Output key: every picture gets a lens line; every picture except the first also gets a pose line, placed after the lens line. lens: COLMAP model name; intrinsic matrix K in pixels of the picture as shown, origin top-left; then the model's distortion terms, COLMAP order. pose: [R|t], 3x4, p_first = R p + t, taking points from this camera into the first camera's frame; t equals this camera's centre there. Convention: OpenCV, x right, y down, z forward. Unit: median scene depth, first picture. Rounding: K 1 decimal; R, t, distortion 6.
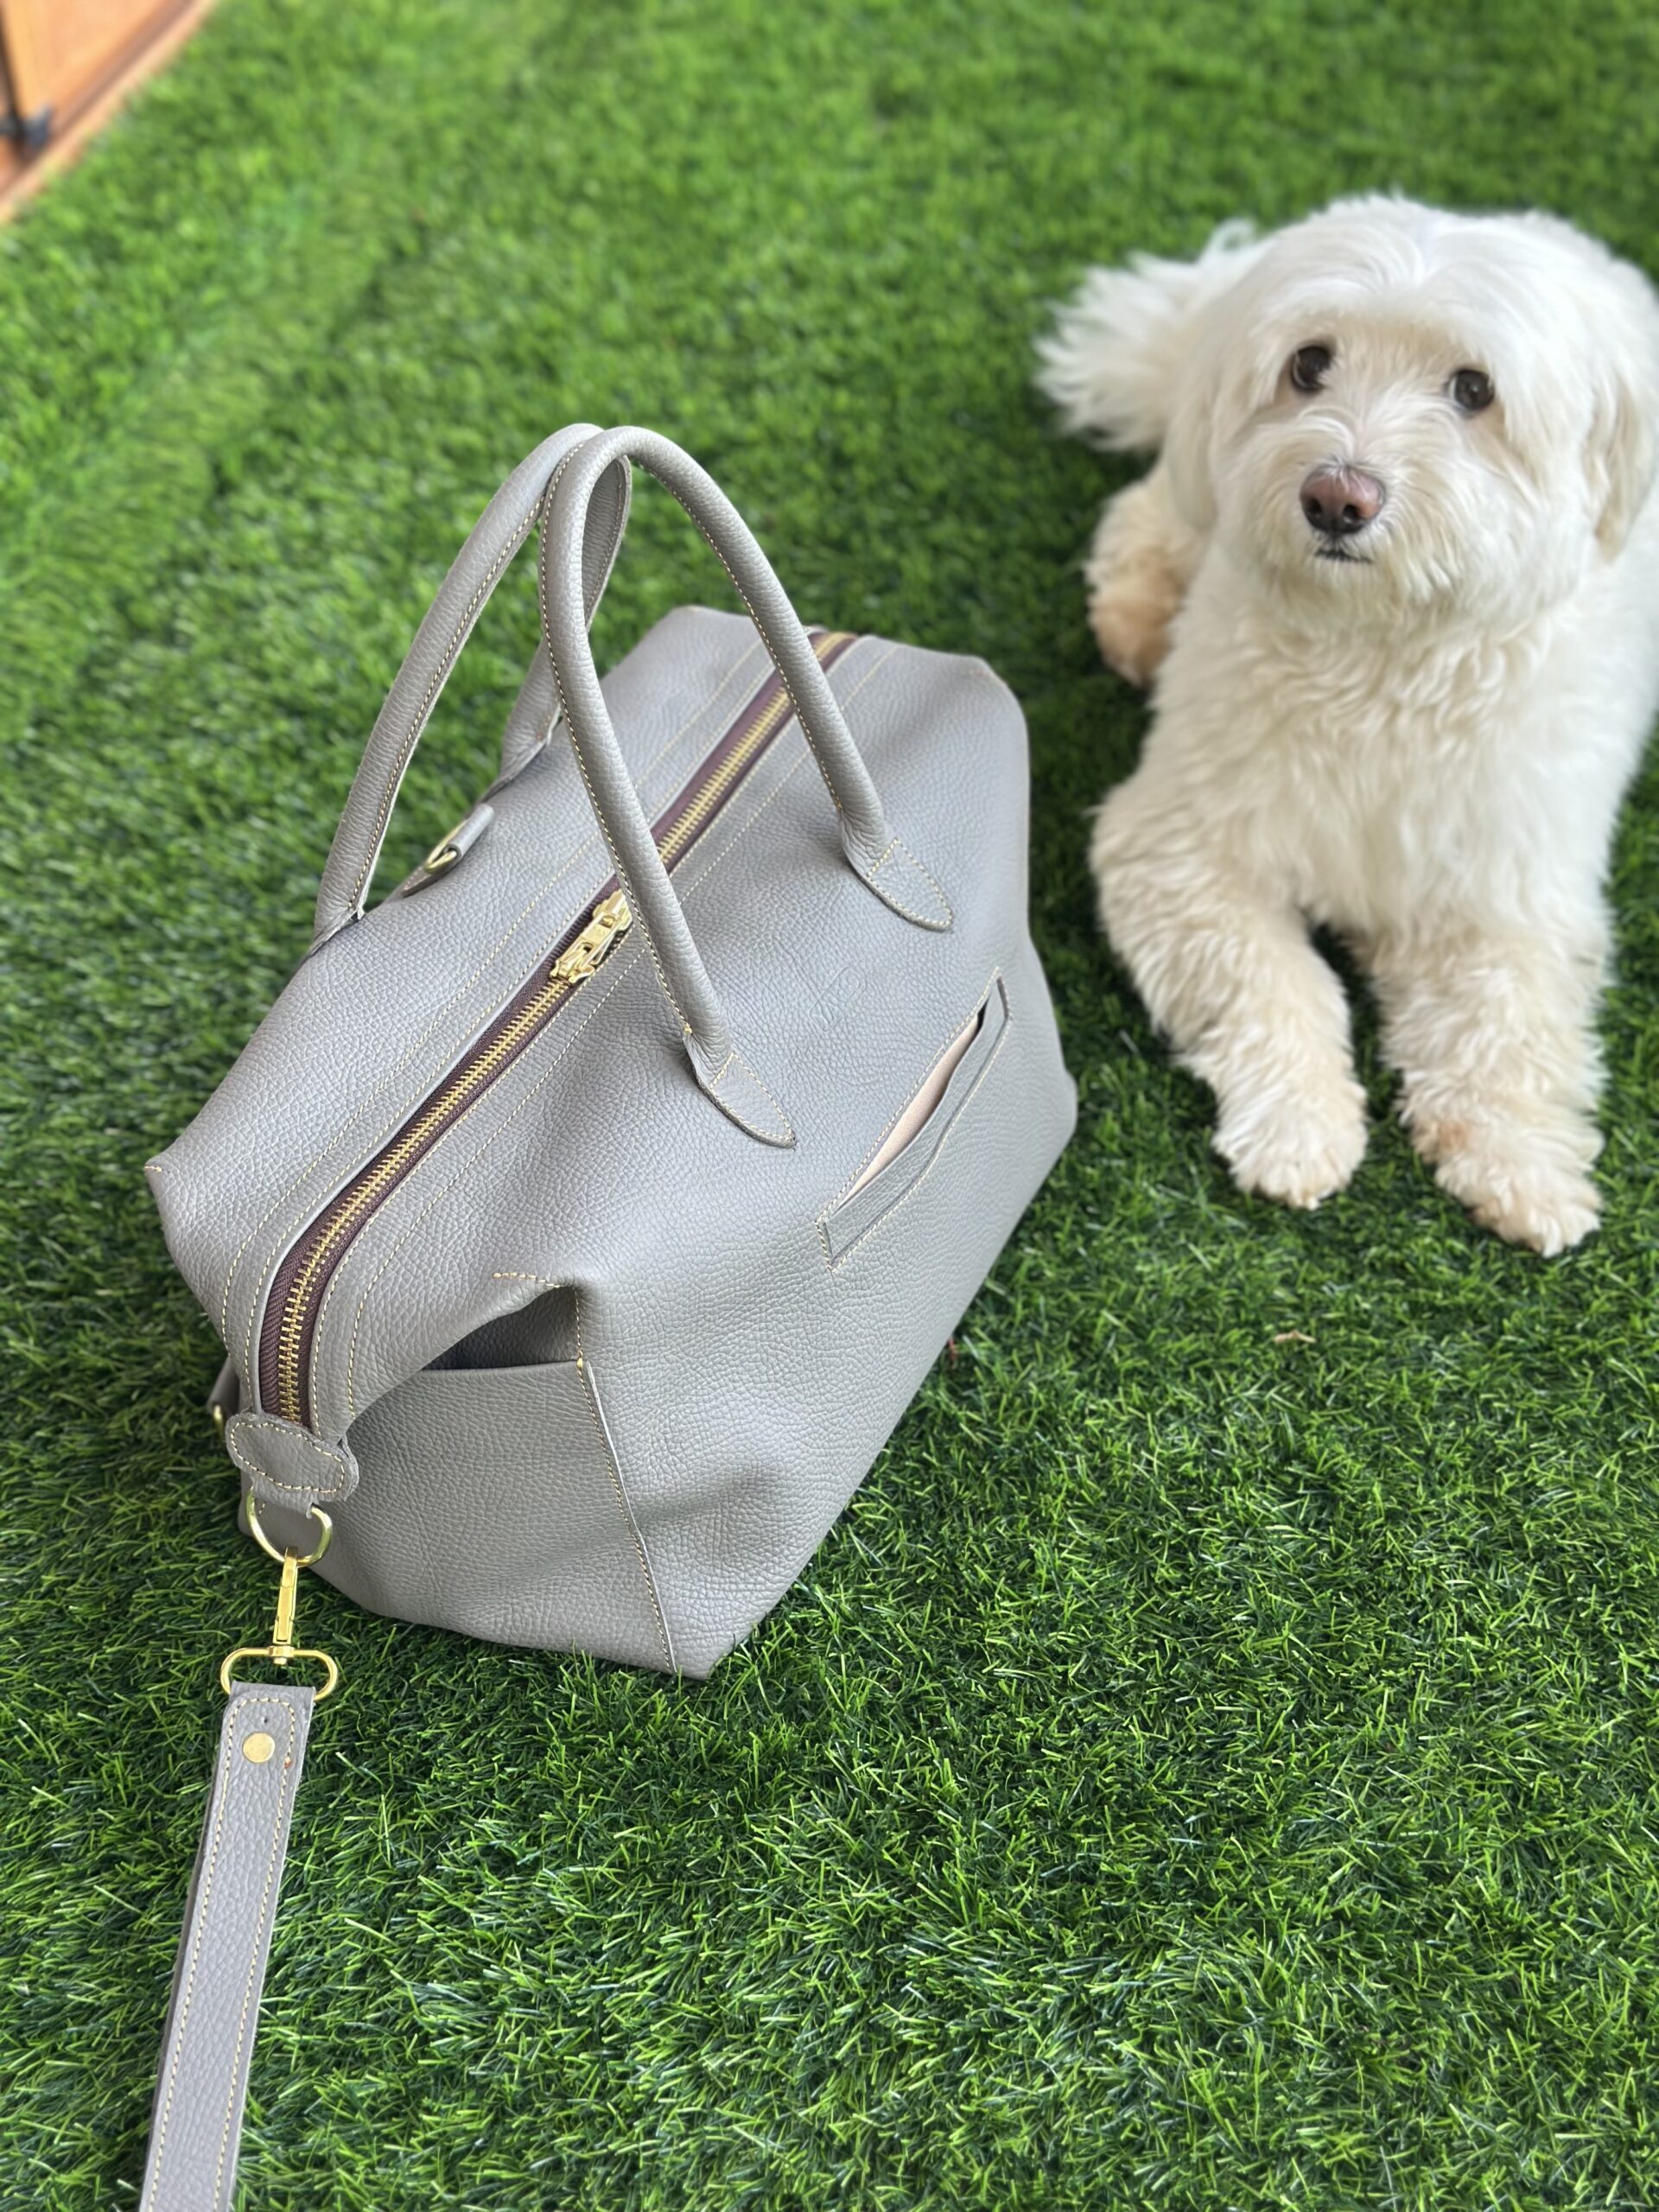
lens RADIAL K [[3173.7, 0, 829.5], [0, 3173.7, 1106.0], [0, 0, 1]] dist [0.097409, 0.073780]
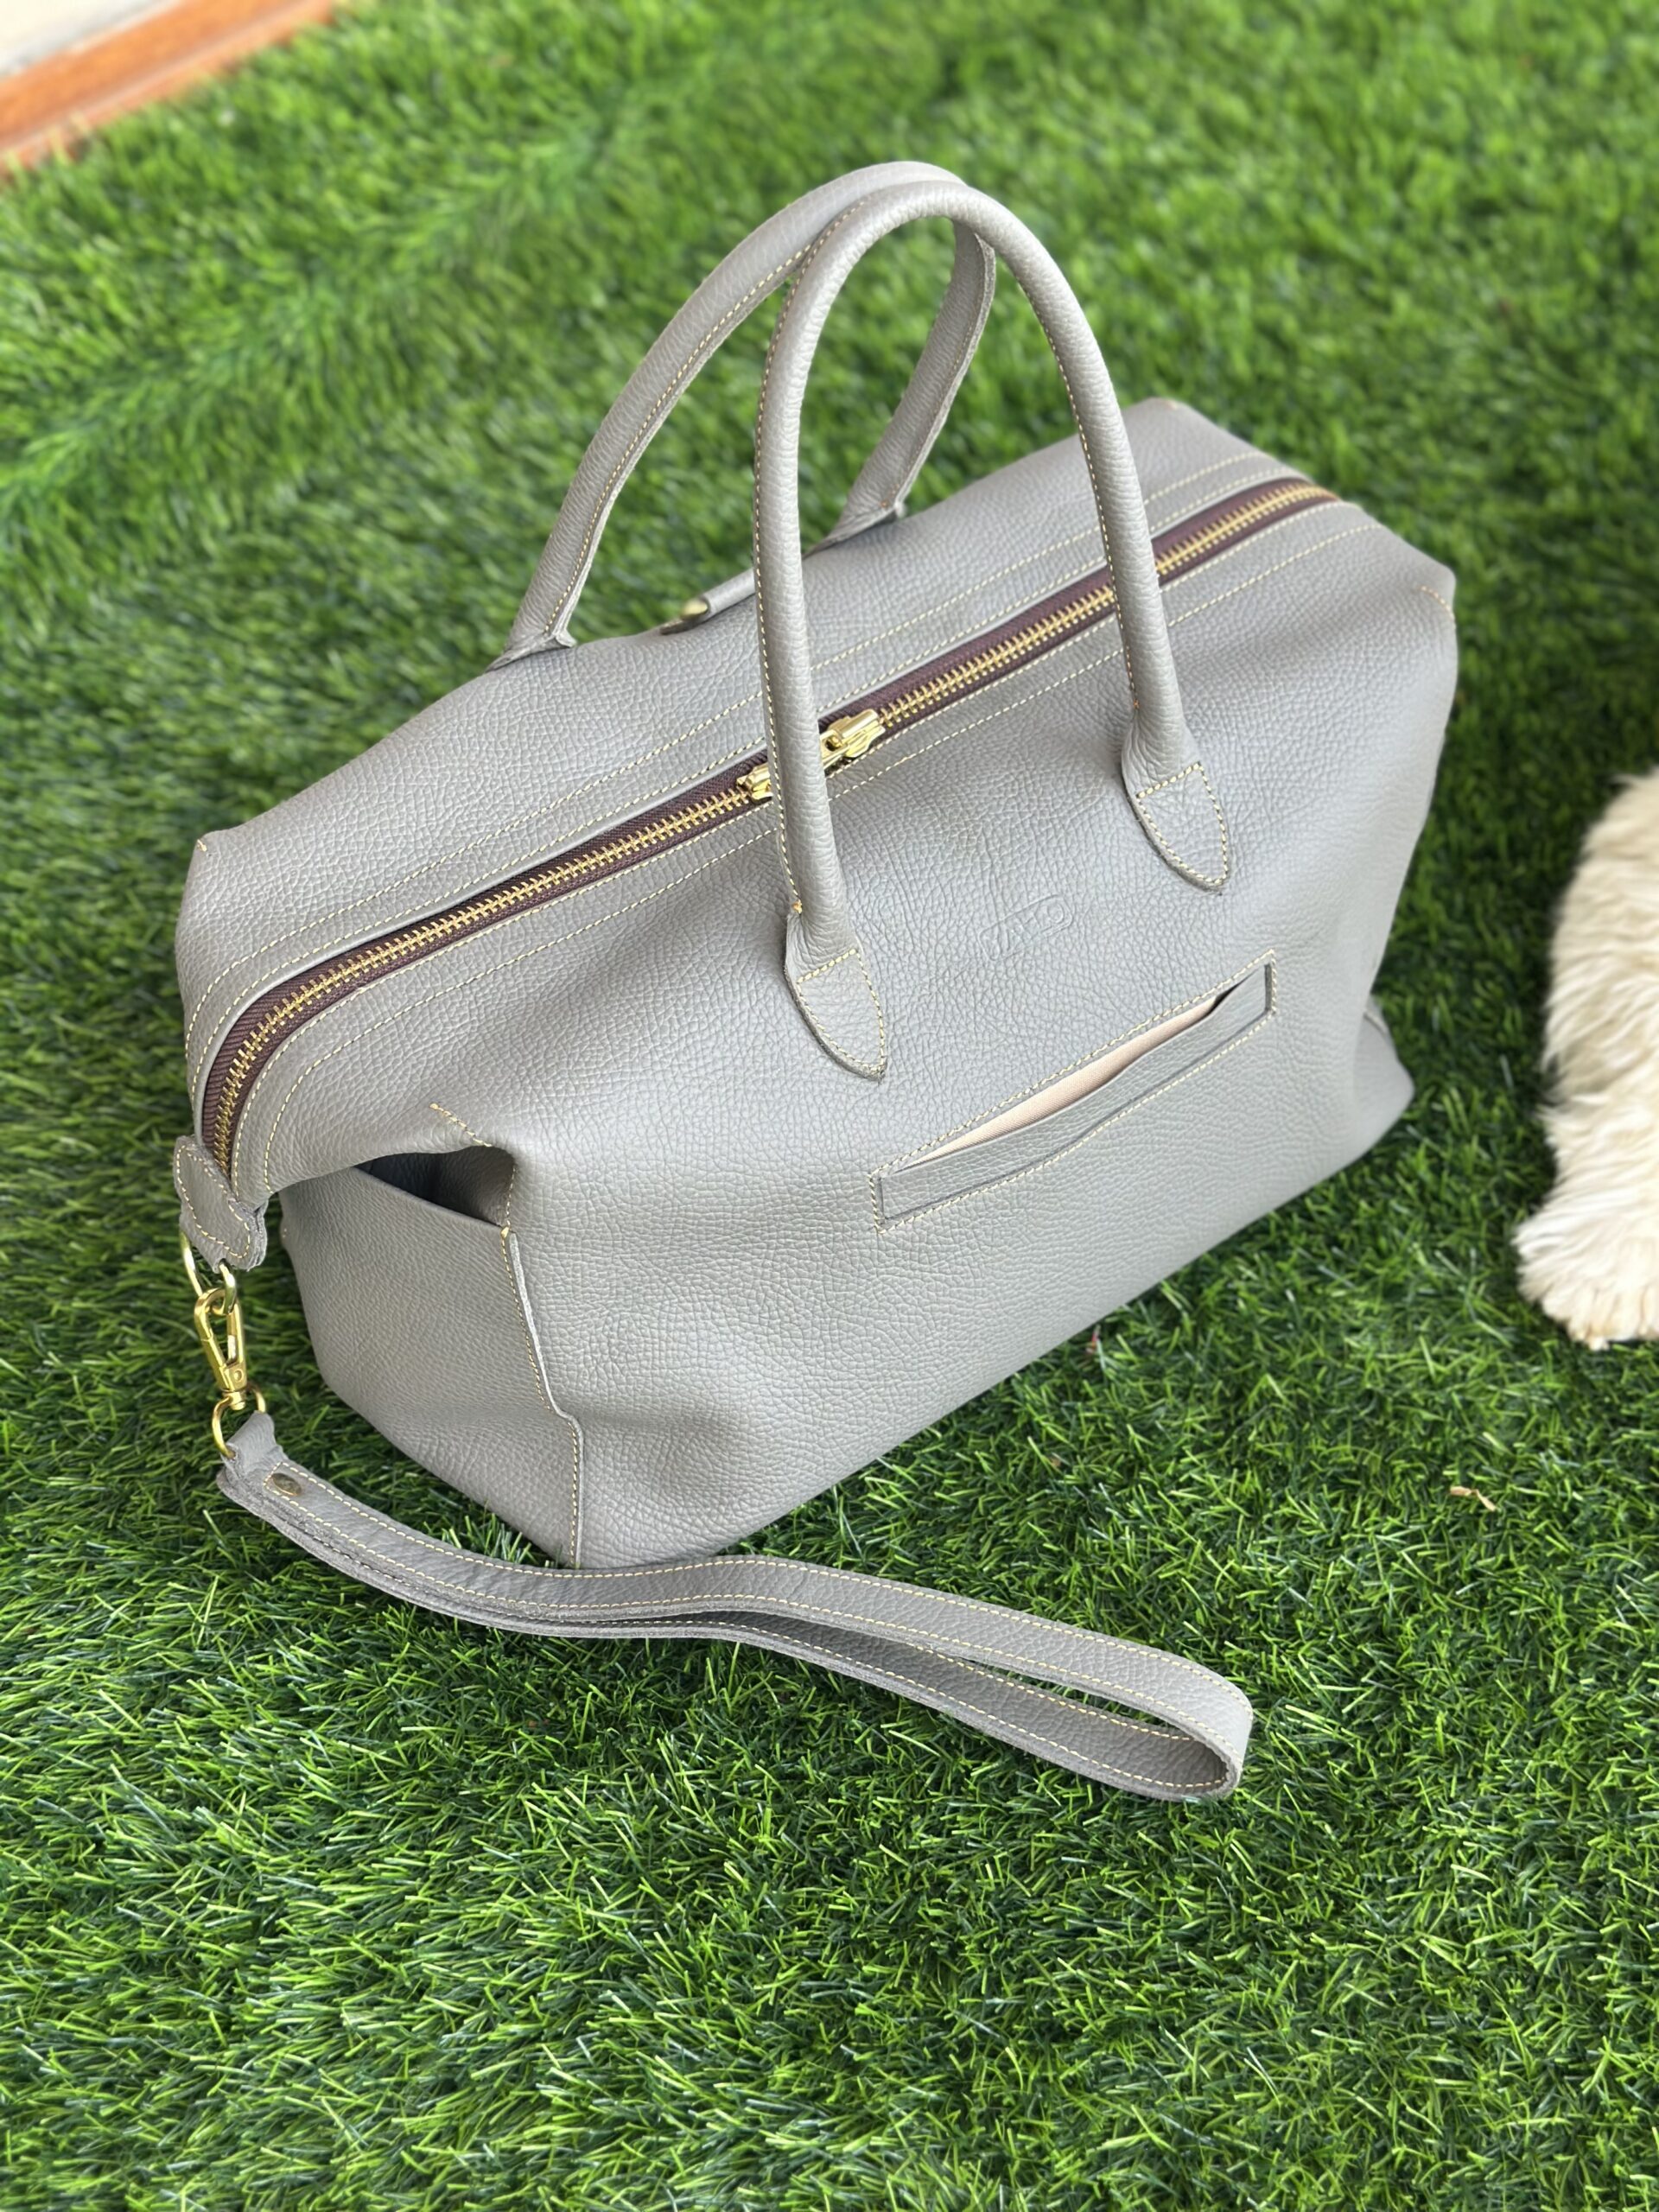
lens RADIAL K [[3126.5, 0, 829.5], [0, 3126.5, 1106.0], [0, 0, 1]] dist [0.164841, -0.409709]
pose [[0.885170, 0.370350, -0.281629, 0.214869], [-0.328713, 0.926175, 0.184791, -0.130704], [0.329276, -0.070996, 0.941561, 0.210775]]
